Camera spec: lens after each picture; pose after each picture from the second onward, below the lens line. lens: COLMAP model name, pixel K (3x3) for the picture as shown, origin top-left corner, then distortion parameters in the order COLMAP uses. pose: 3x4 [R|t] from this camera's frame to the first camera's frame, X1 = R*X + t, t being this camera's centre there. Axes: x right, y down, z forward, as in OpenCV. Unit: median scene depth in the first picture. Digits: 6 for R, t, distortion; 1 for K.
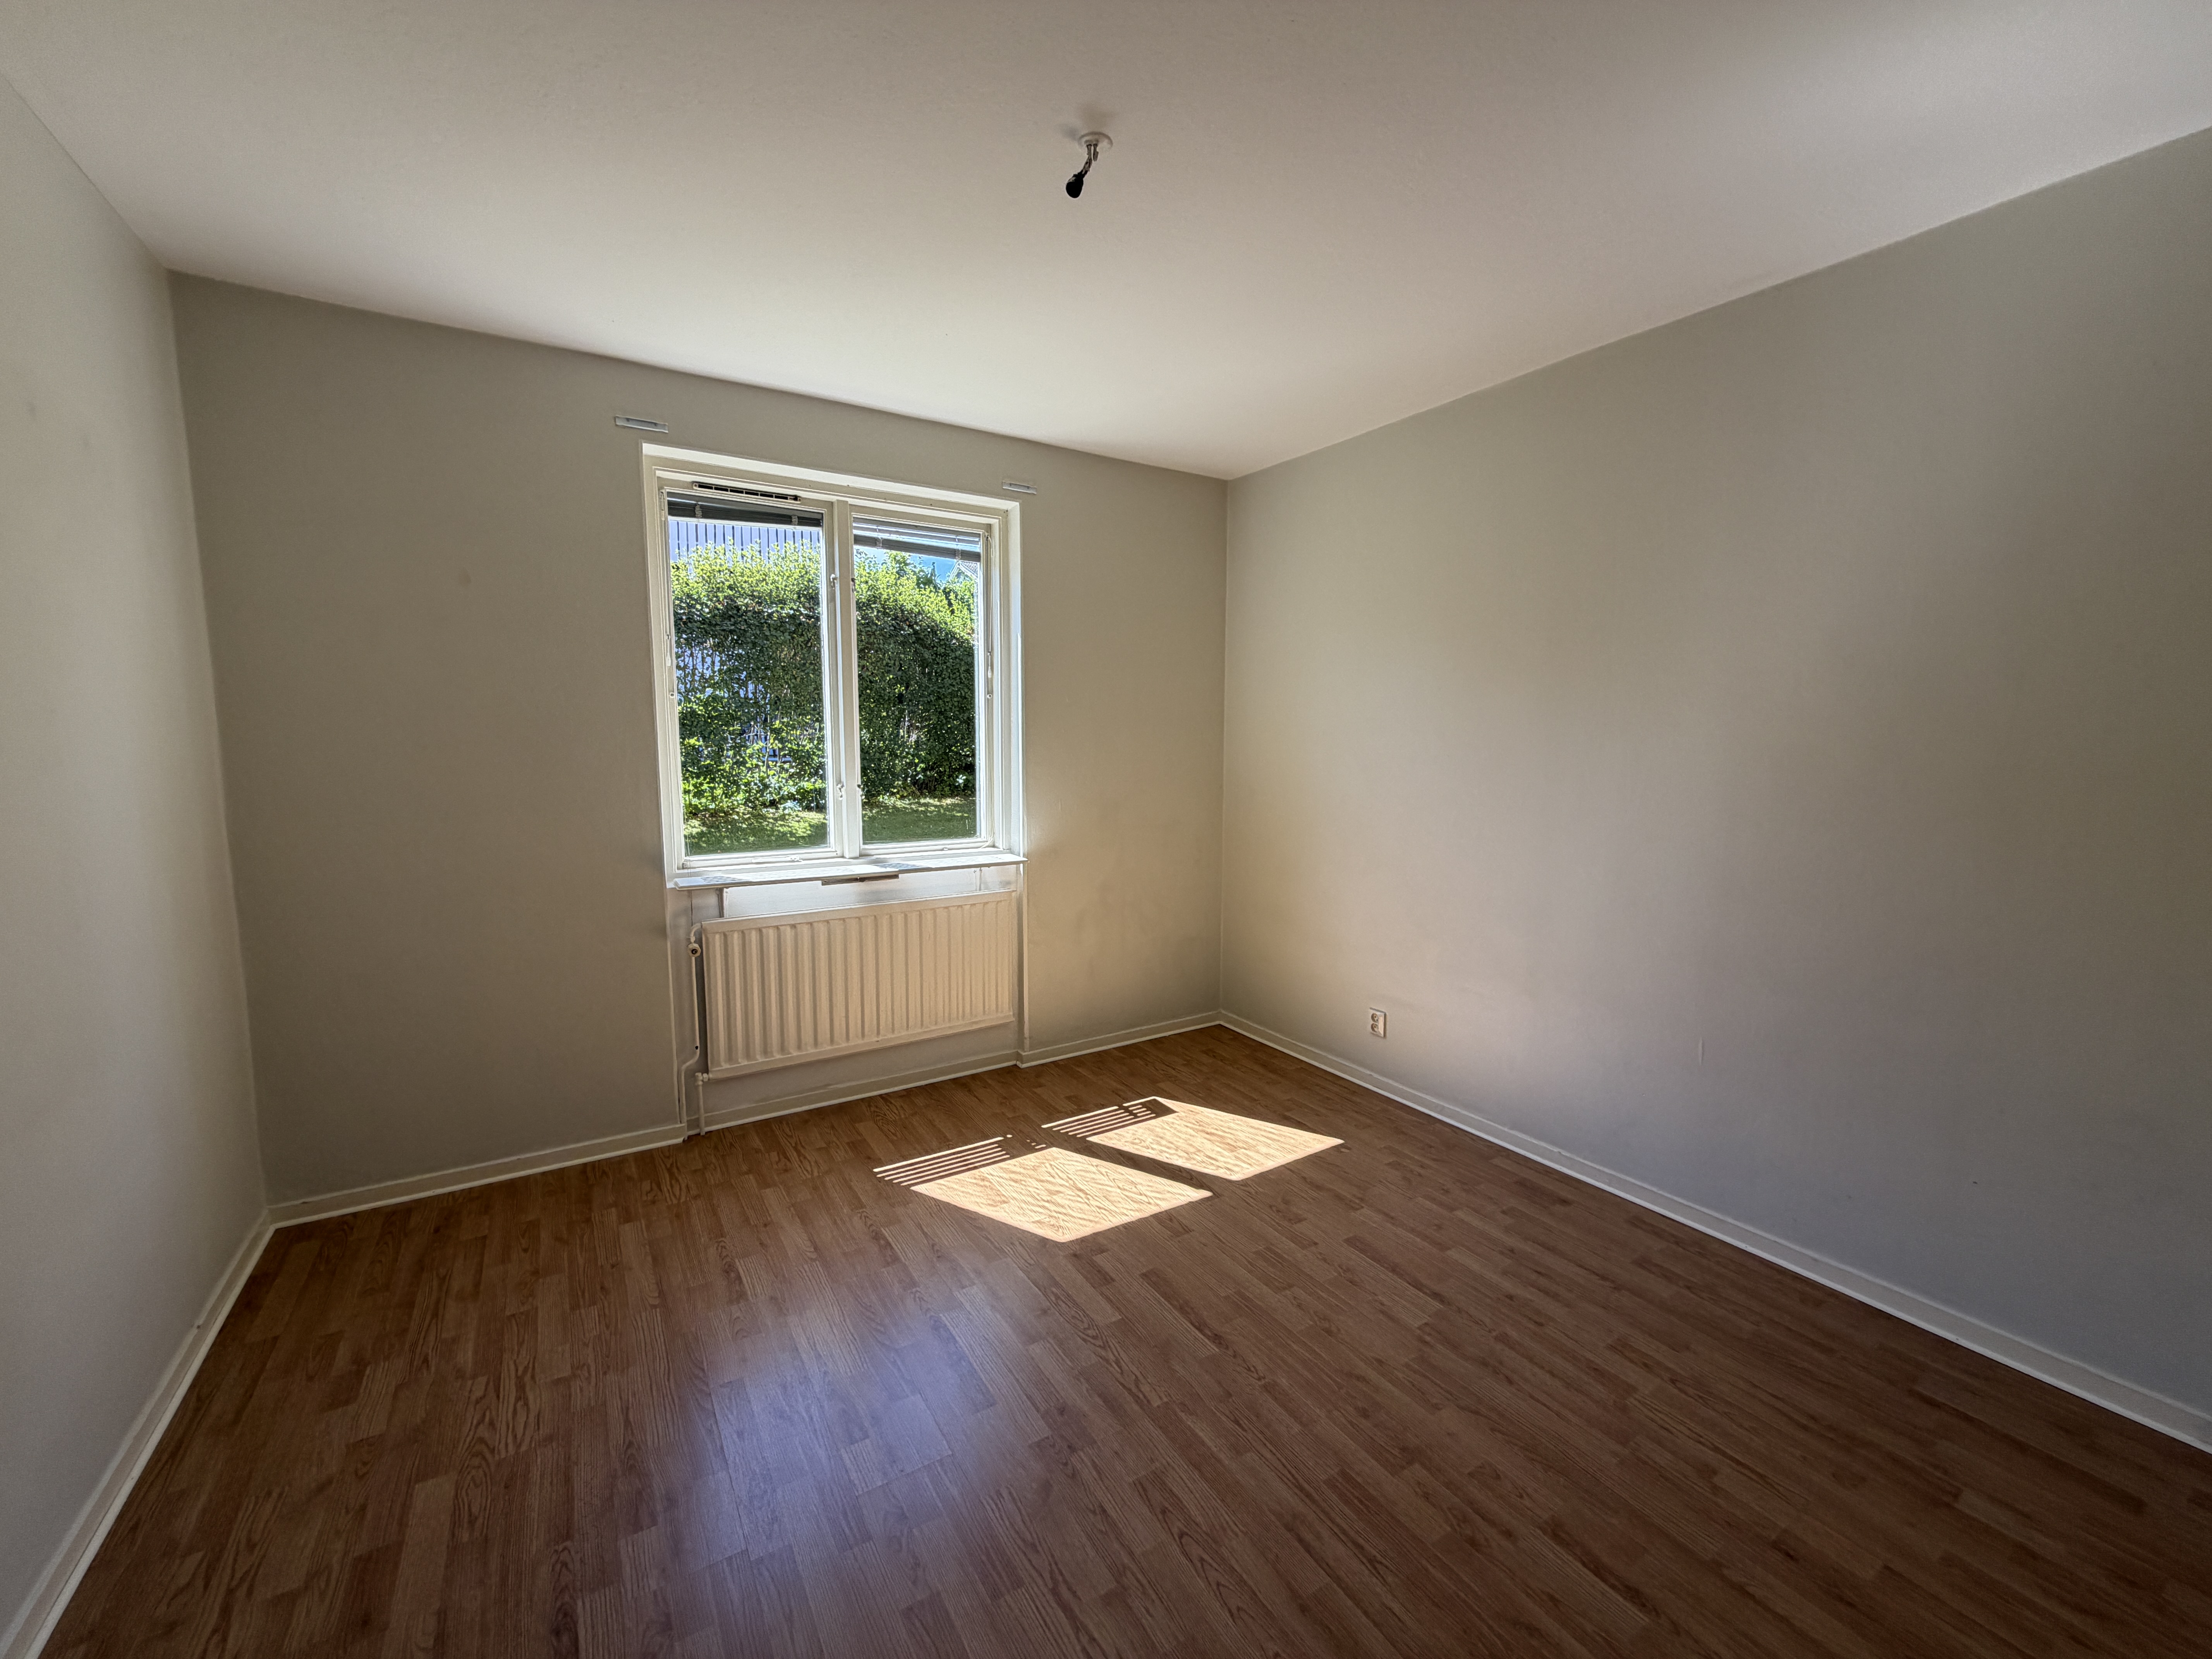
lens RADIAL K [[881.5, 0, 1106.0], [0, 881.5, 829.5], [0, 0, 1]] dist [-0.018176, -0.000090]
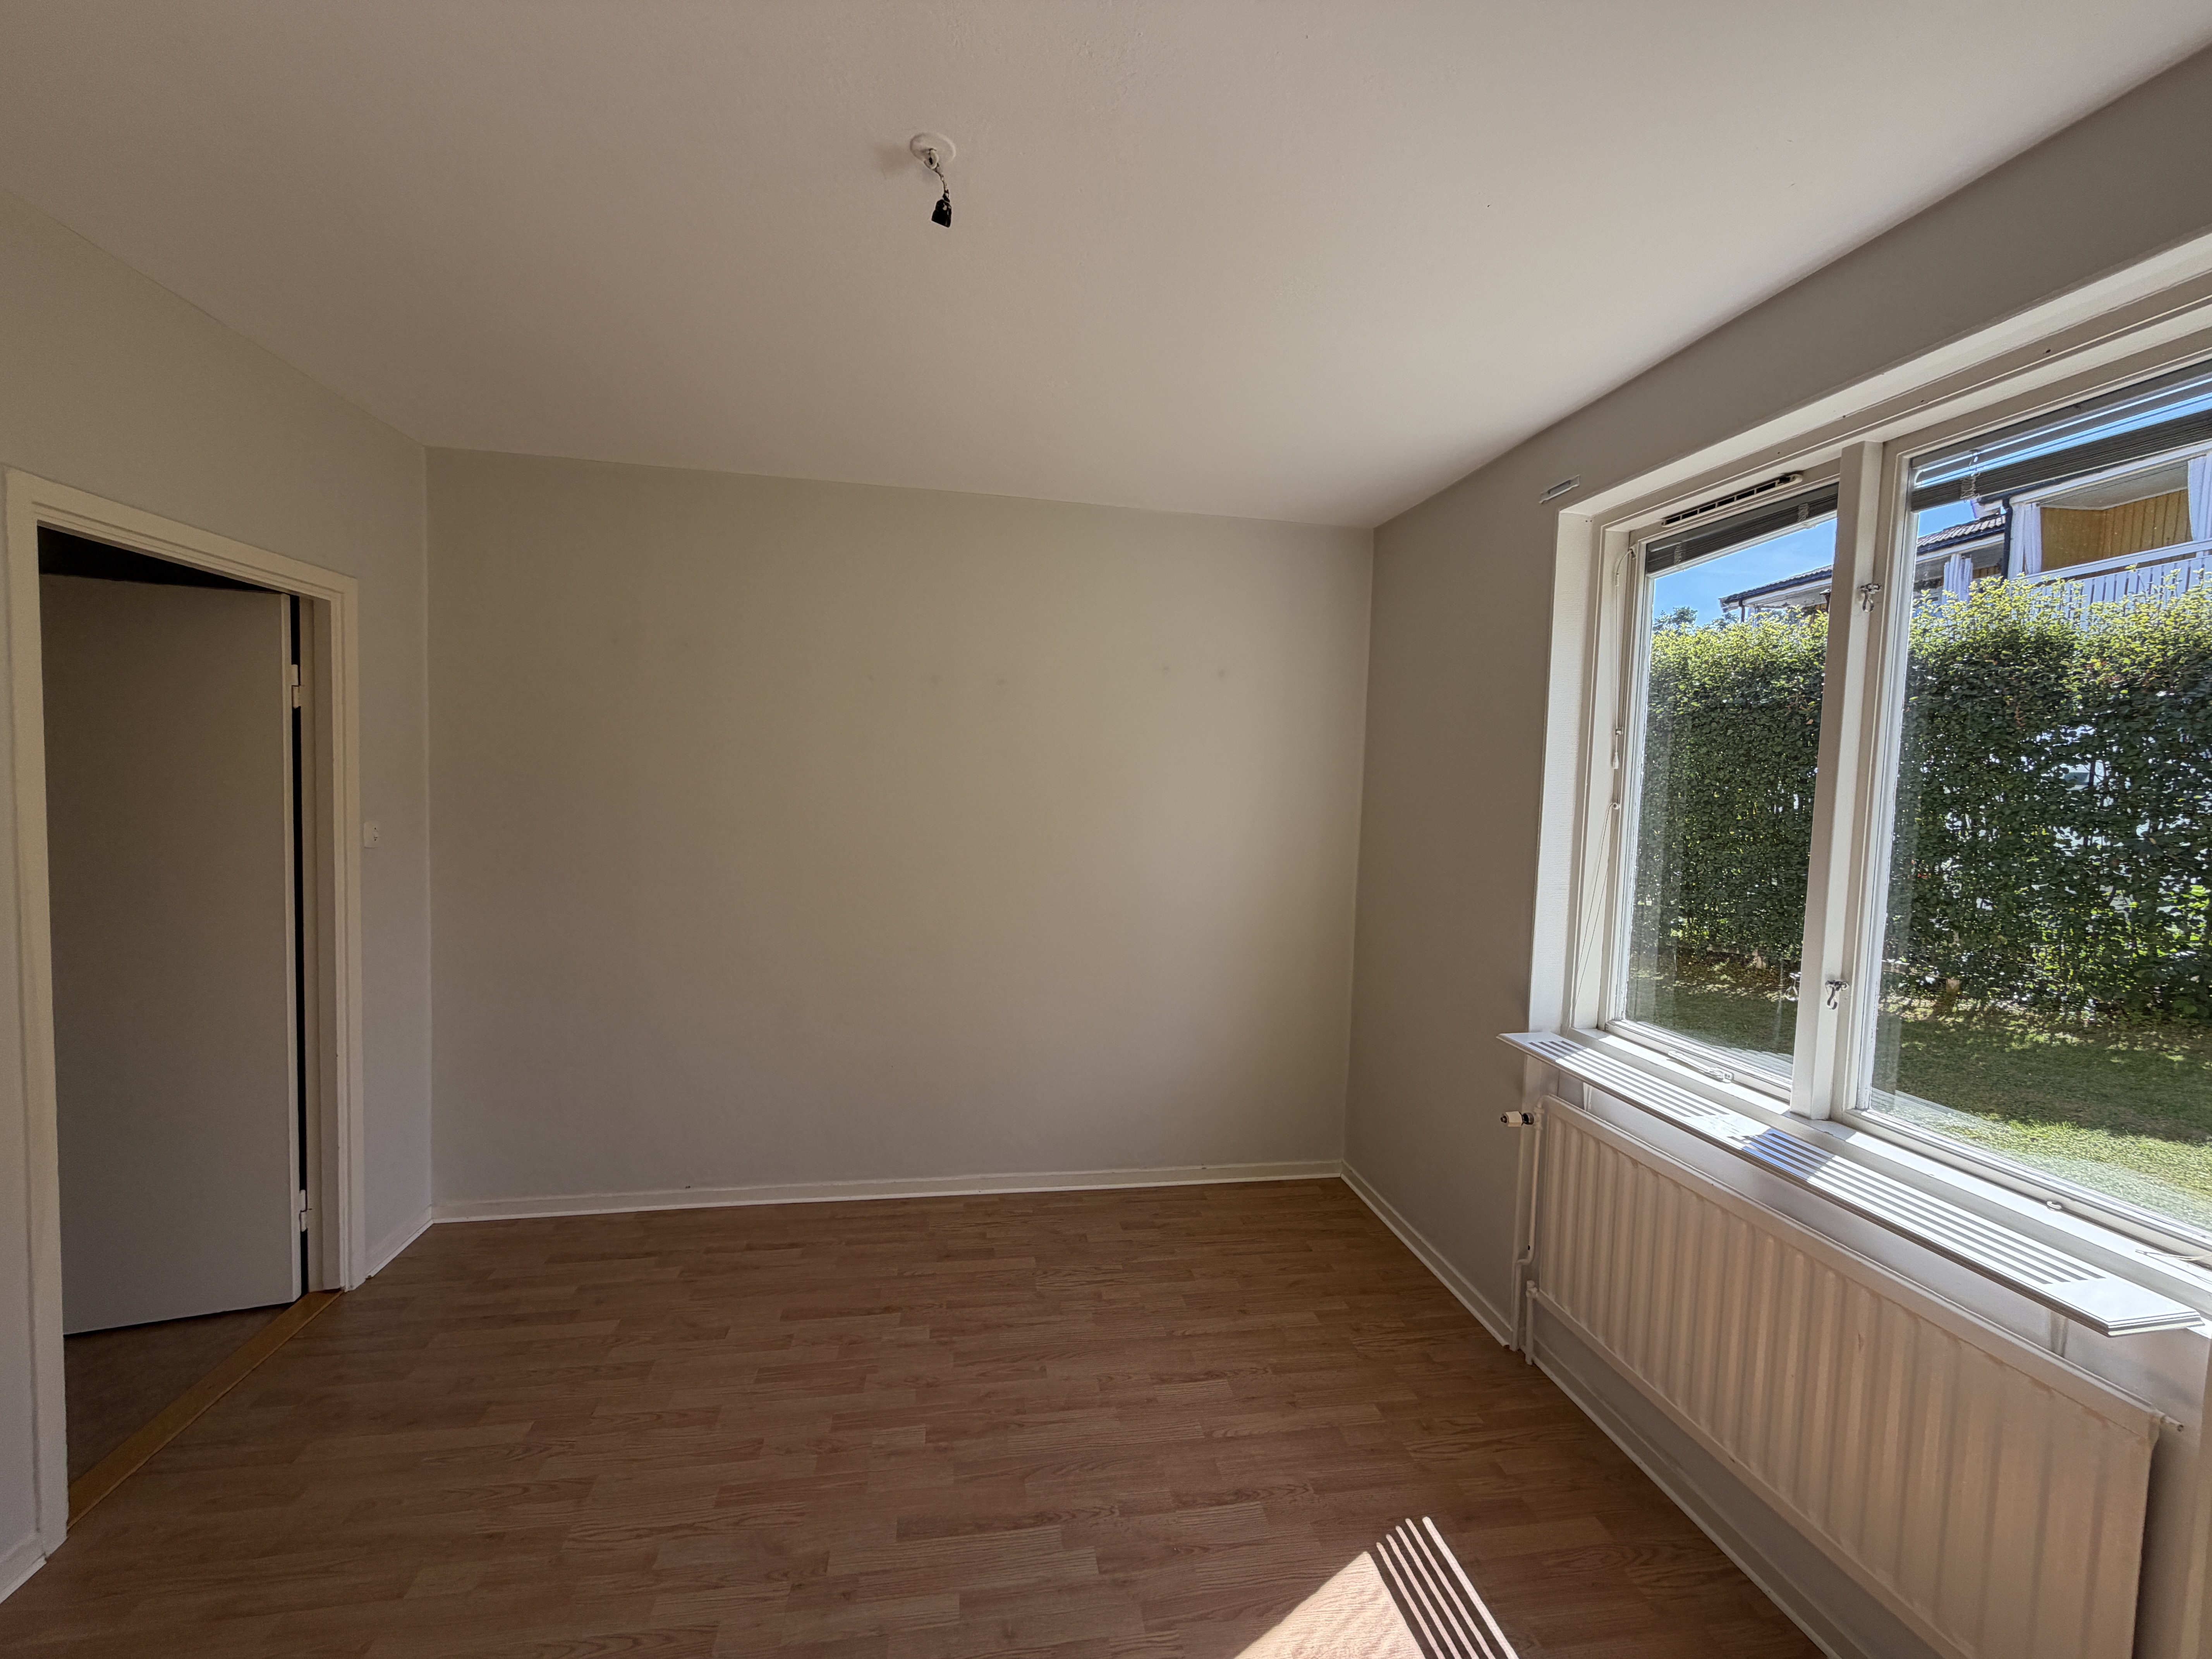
lens RADIAL K [[873.8, 0, 1106.0], [0, 873.8, 829.5], [0, 0, 1]] dist [-0.025466, 0.000011]
pose [[-0.389091, 0.029387, -0.920731, 0.466010], [-0.139042, 0.986167, 0.090234, -0.168967], [0.910646, 0.163130, -0.379622, 1.070465]]
